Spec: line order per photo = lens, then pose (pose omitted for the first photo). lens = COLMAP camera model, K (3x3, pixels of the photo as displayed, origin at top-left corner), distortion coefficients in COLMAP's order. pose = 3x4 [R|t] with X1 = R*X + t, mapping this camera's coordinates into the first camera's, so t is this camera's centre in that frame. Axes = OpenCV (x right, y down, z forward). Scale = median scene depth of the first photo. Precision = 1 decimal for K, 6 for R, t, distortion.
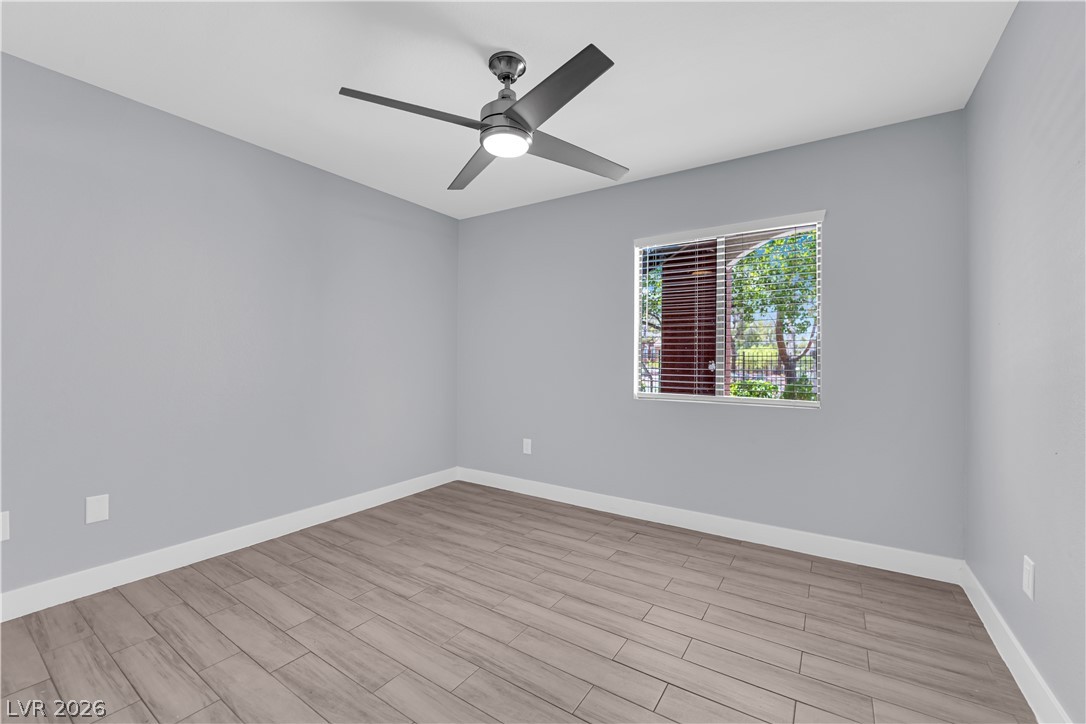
lens RADIAL K [[439.0, 0, 543.2], [0, 439.0, 360.2], [0, 0, 1]] dist [-0.012124, -0.001919]
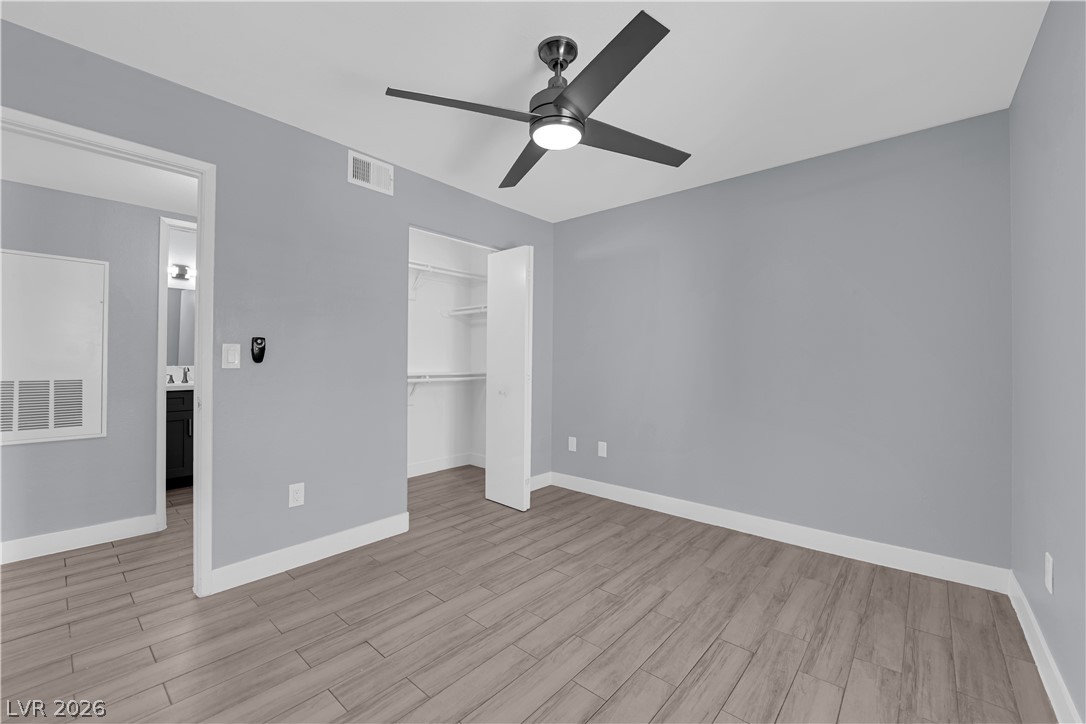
lens RADIAL K [[439.0, 0, 542.8], [0, 439.0, 360.6], [0, 0, 1]] dist [-0.012124, -0.001919]
pose [[-0.128735, -0.008140, -0.991646, 0.631365], [-0.012305, 0.999902, -0.006610, 0.003602], [0.991603, 0.011352, -0.128822, 0.826854]]
